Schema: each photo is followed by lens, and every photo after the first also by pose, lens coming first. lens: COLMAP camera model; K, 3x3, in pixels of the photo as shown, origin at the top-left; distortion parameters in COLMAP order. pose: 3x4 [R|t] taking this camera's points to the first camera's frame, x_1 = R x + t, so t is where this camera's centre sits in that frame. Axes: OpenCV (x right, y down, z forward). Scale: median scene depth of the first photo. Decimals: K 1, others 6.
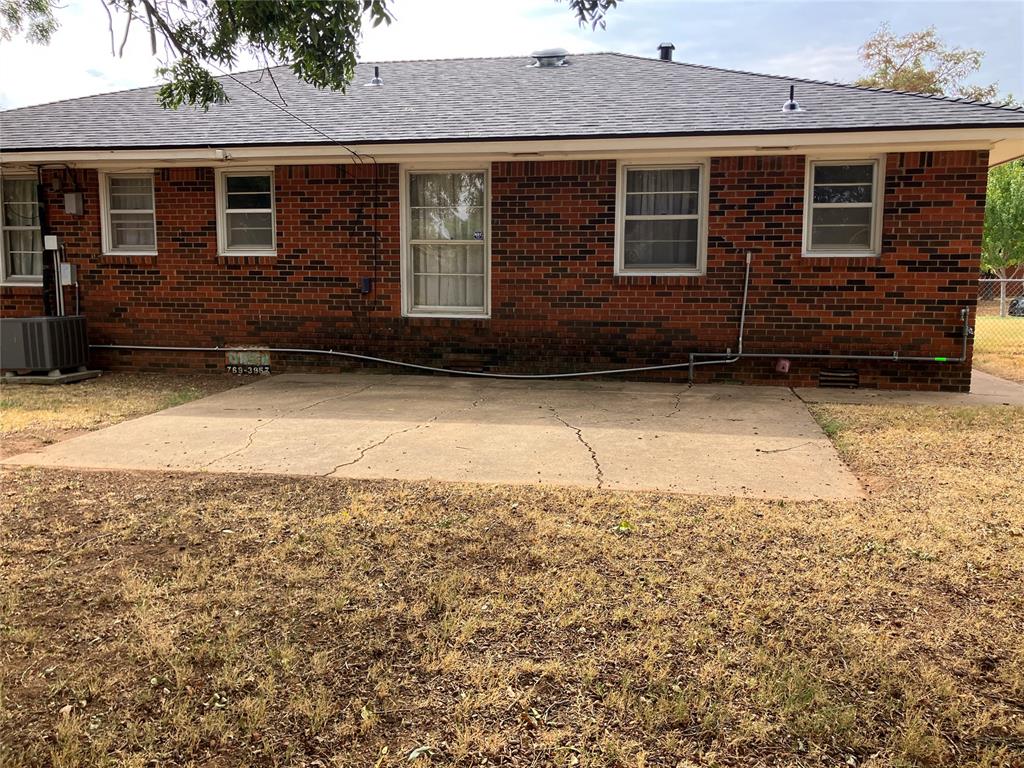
lens RADIAL K [[849.1, 0, 535.6], [0, 849.1, 377.5], [0, 0, 1]] dist [0.039623, -0.107098]
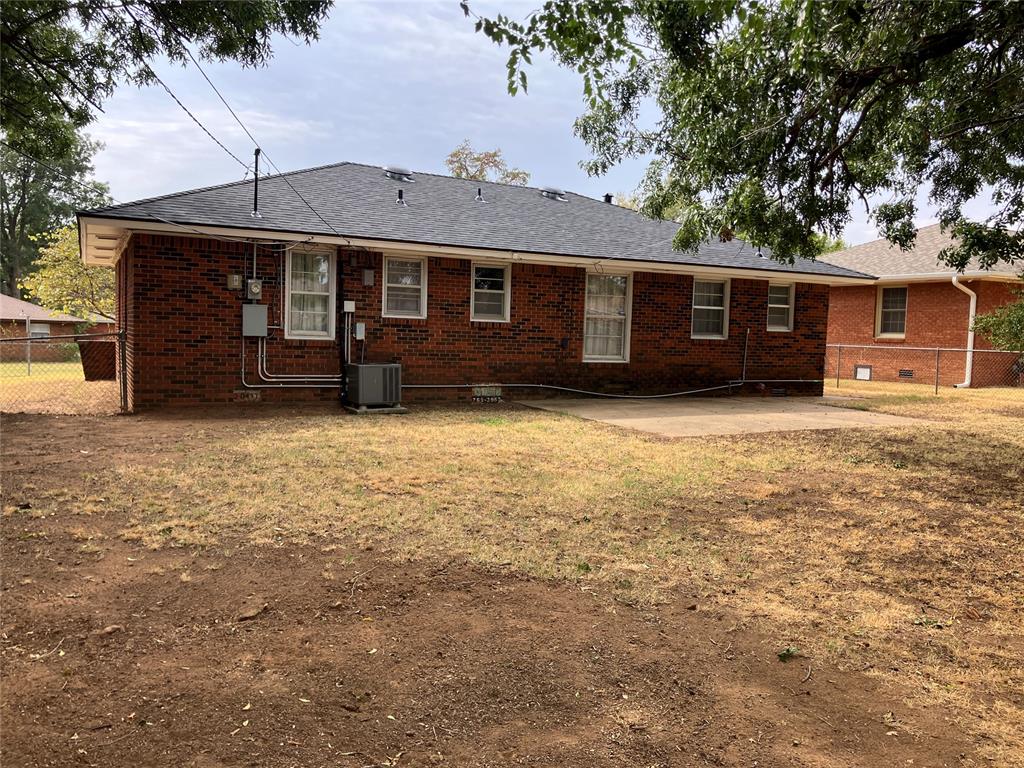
lens RADIAL K [[849.1, 0, 517.8], [0, 849.1, 389.4], [0, 0, 1]] dist [0.039623, -0.107098]
pose [[0.784178, -0.024612, 0.620048, -1.247989], [0.051097, 0.998381, -0.024993, 0.013048], [-0.618429, 0.051282, 0.784166, -0.172568]]
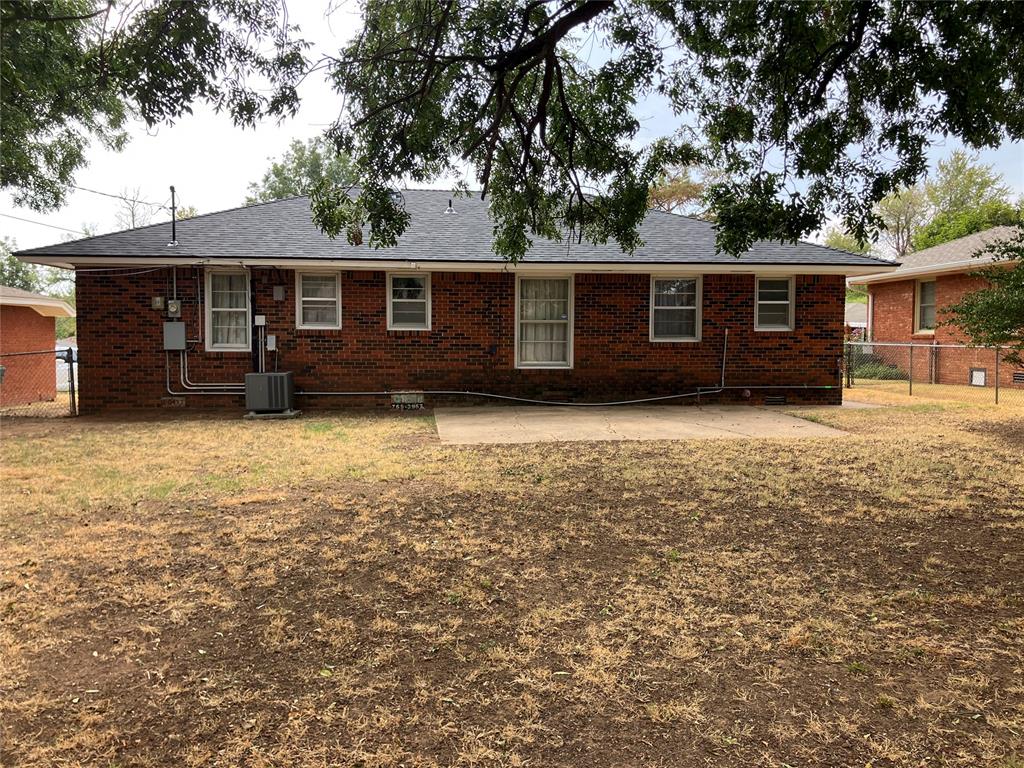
lens RADIAL K [[849.1, 0, 518.0], [0, 849.1, 382.8], [0, 0, 1]] dist [0.039623, -0.107098]
pose [[0.958660, -0.018802, 0.283933, -0.599305], [0.037748, 0.997399, -0.061402, 0.050273], [-0.282040, 0.069582, 0.956876, -0.493266]]
